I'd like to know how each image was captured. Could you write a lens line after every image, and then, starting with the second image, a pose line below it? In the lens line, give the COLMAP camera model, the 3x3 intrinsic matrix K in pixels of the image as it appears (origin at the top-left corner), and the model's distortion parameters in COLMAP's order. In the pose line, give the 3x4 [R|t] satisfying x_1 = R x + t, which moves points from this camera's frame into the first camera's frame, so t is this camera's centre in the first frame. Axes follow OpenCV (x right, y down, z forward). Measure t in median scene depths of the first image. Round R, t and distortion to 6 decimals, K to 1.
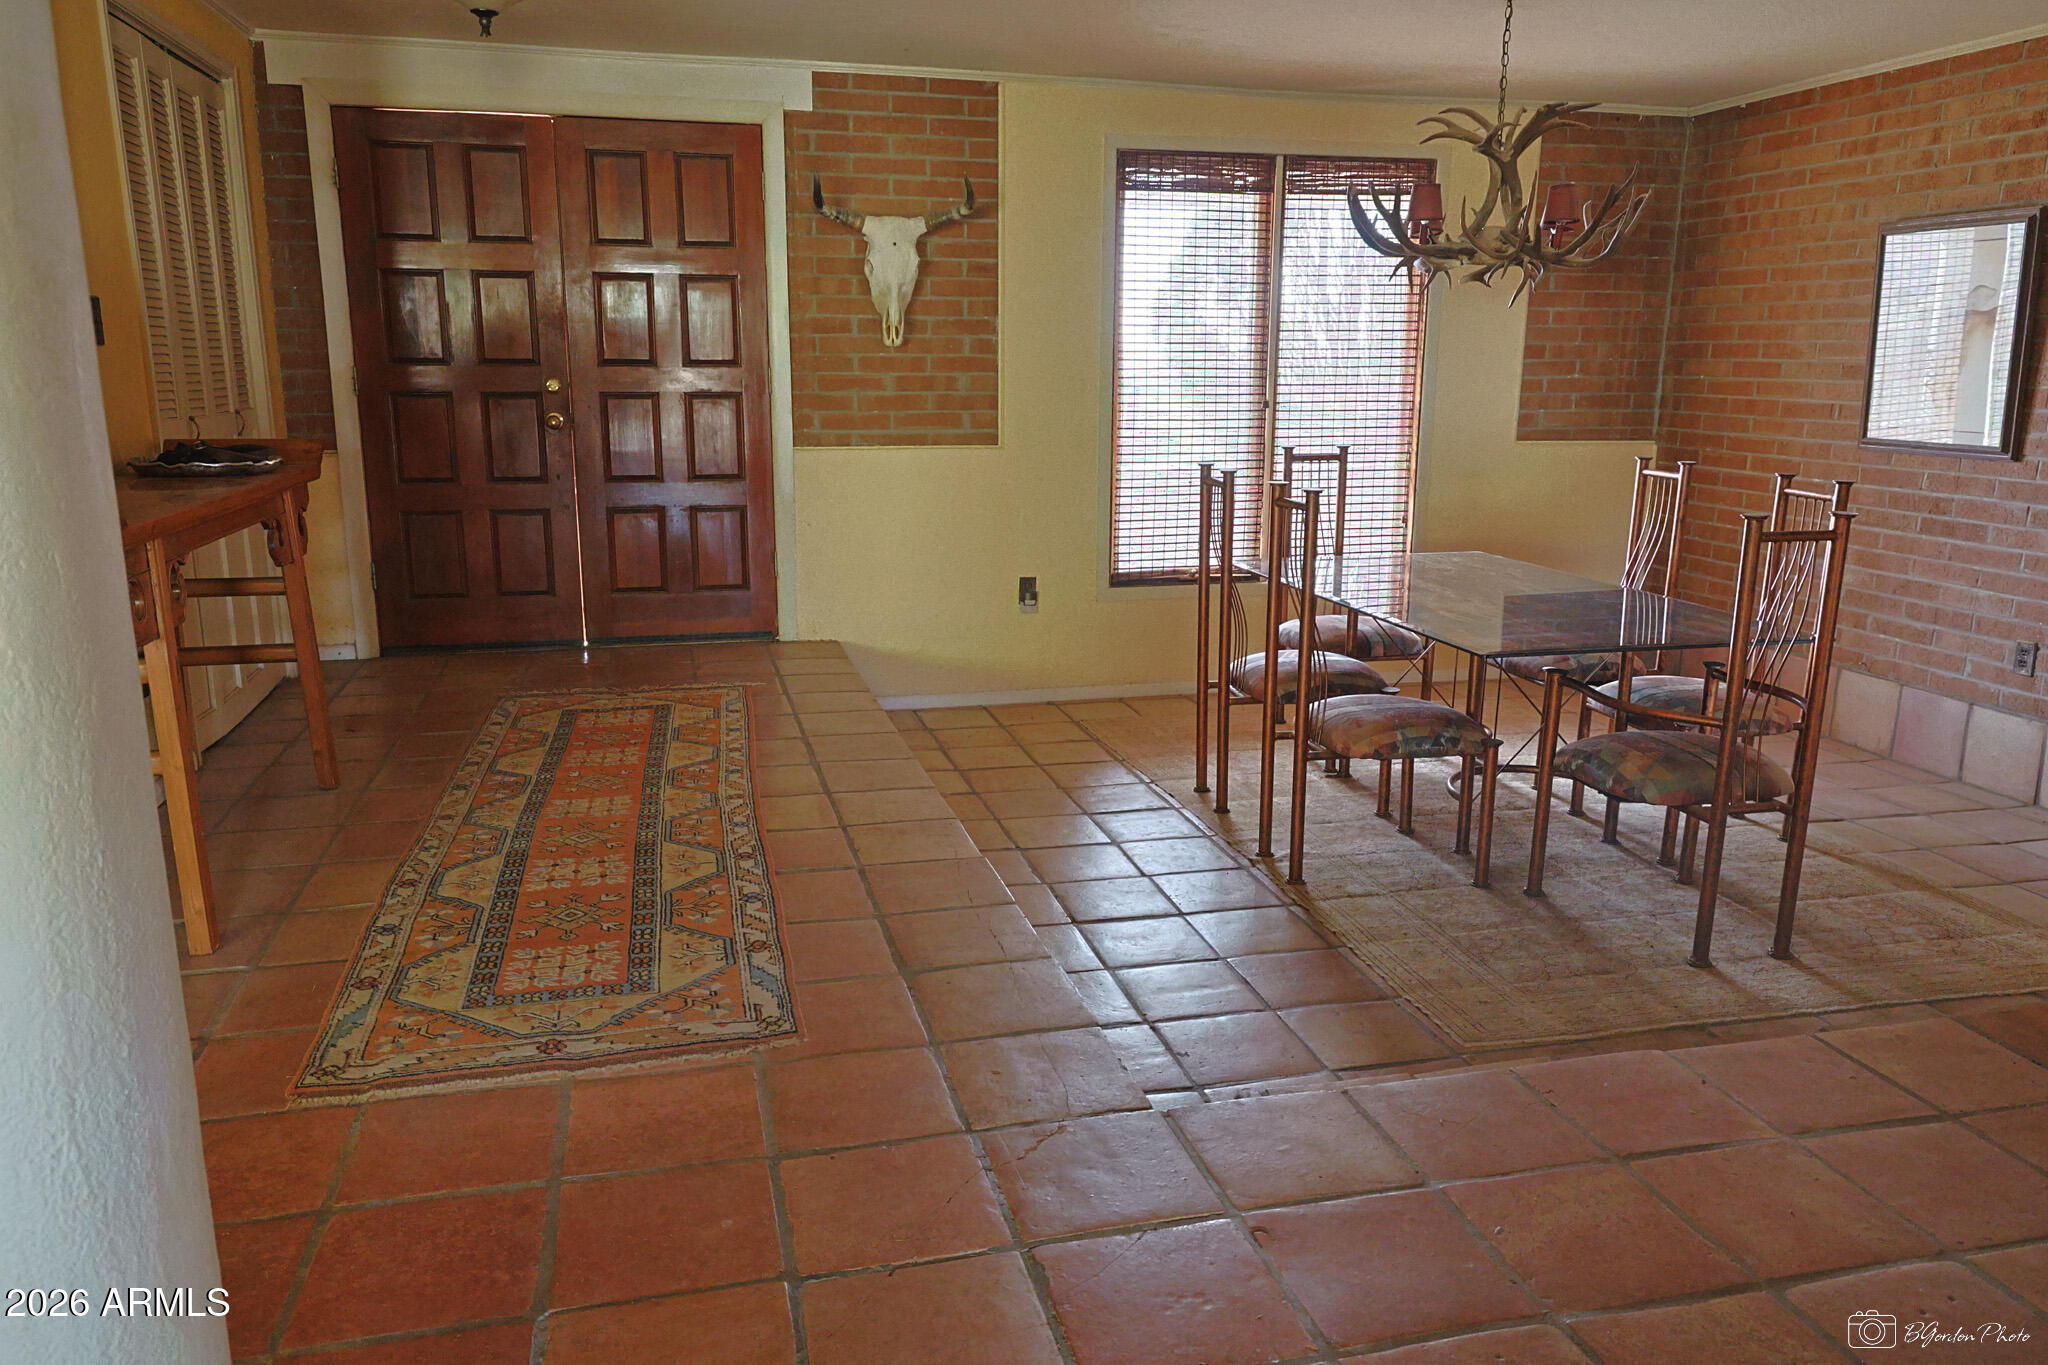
lens RADIAL K [[1452.4, 0, 1024.7], [0, 1452.4, 681.4], [0, 0, 1]] dist [0.003021, 0.002844]
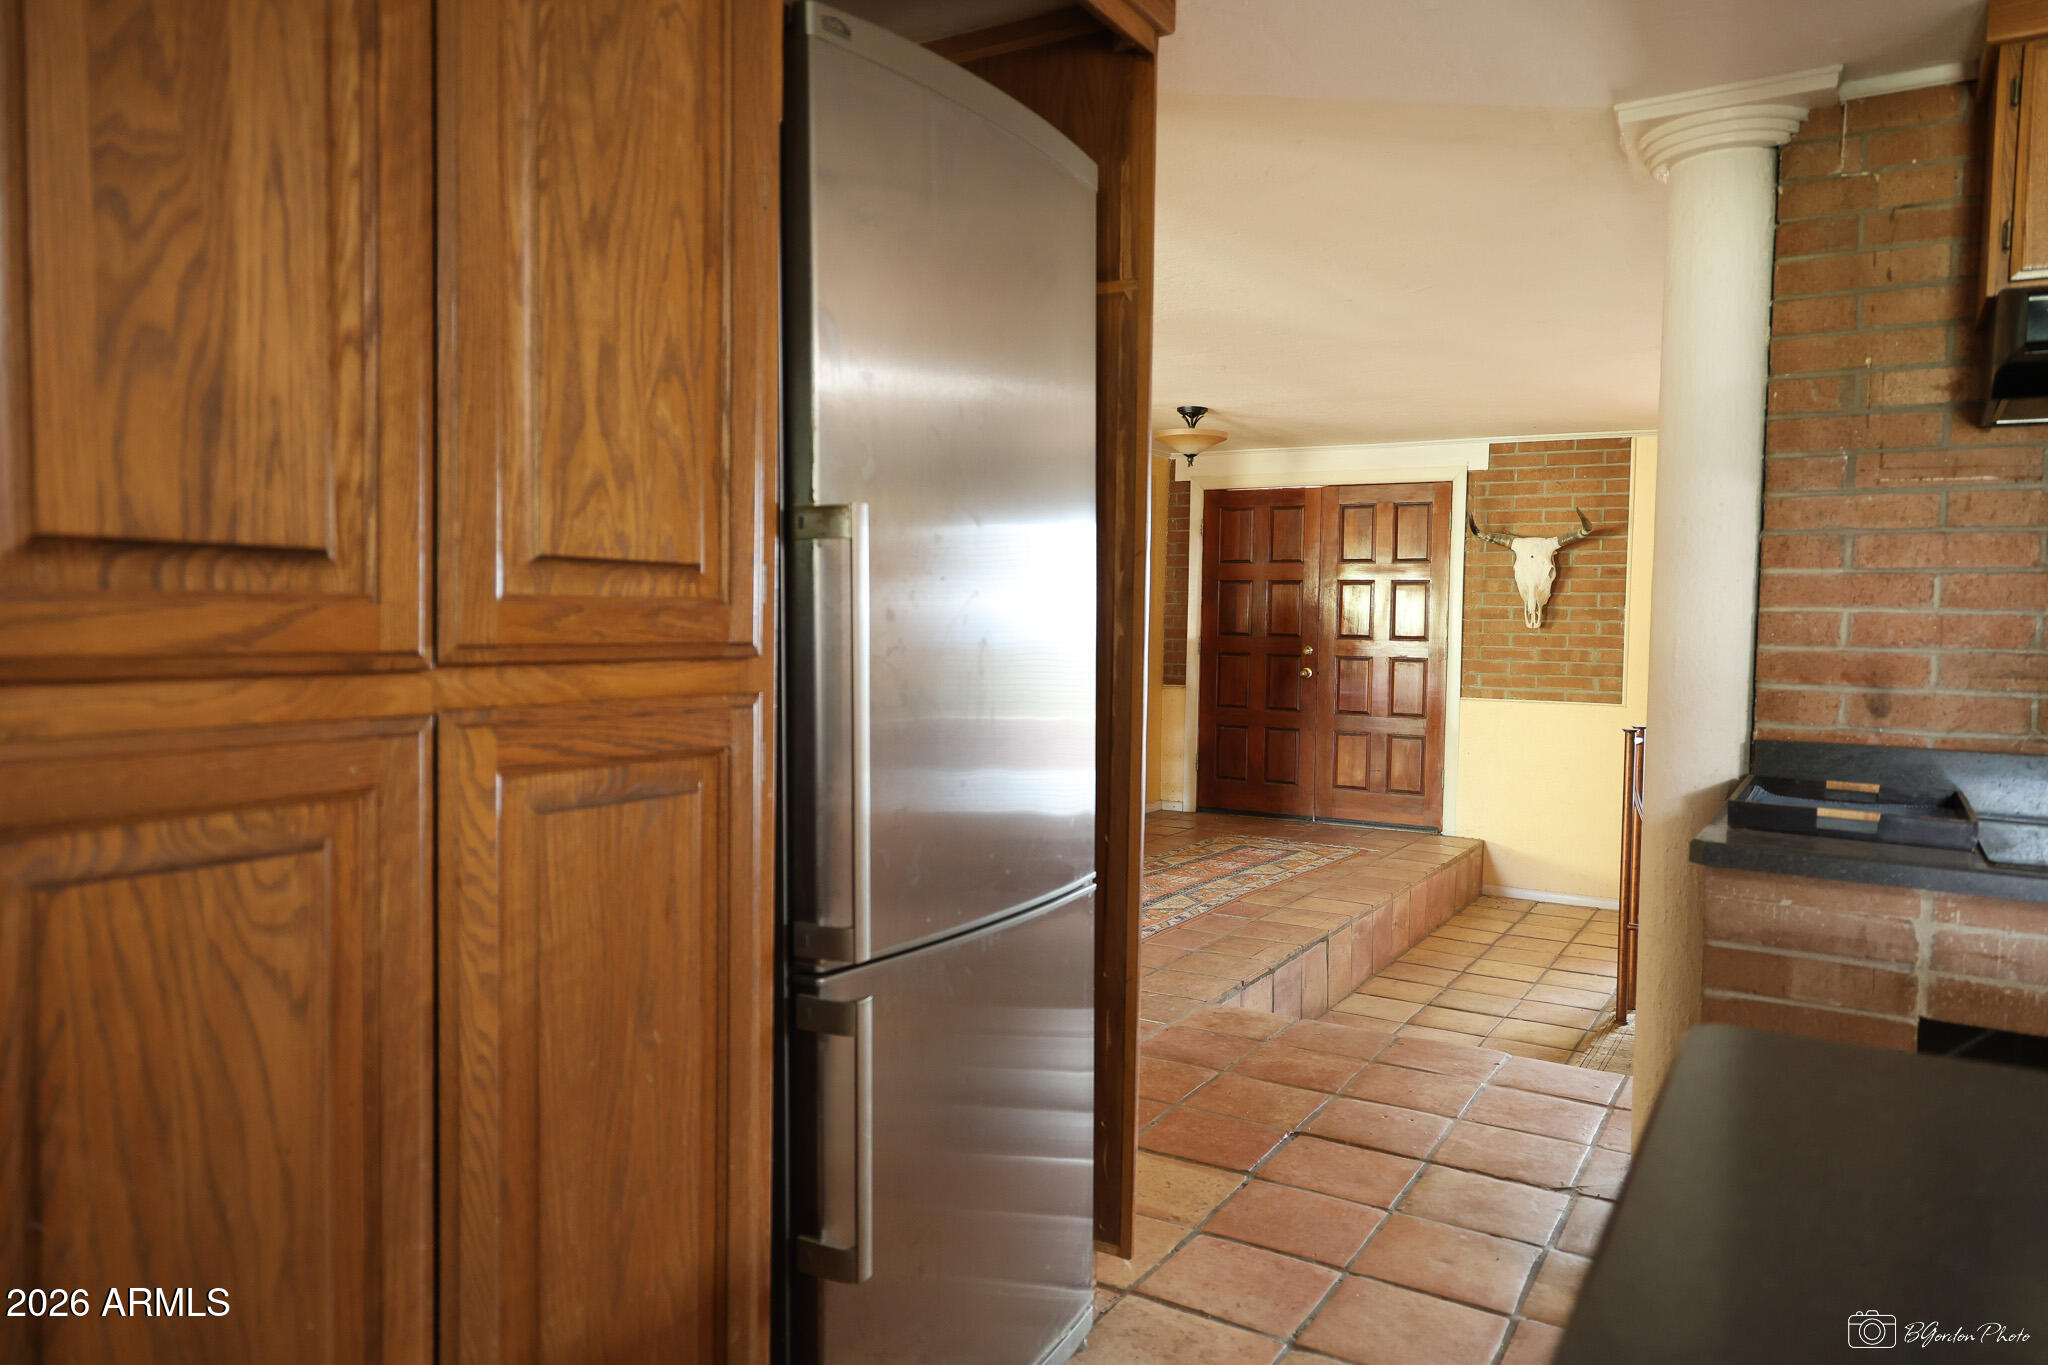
lens RADIAL K [[1372.0, 0, 1020.9], [0, 1372.0, 683.3], [0, 0, 1]] dist [0.001522, 0.000156]
pose [[0.705081, 0.037952, -0.708111, 0.490503], [-0.169110, 0.978756, -0.115928, 0.052401], [0.688668, 0.201487, 0.696520, -0.225989]]
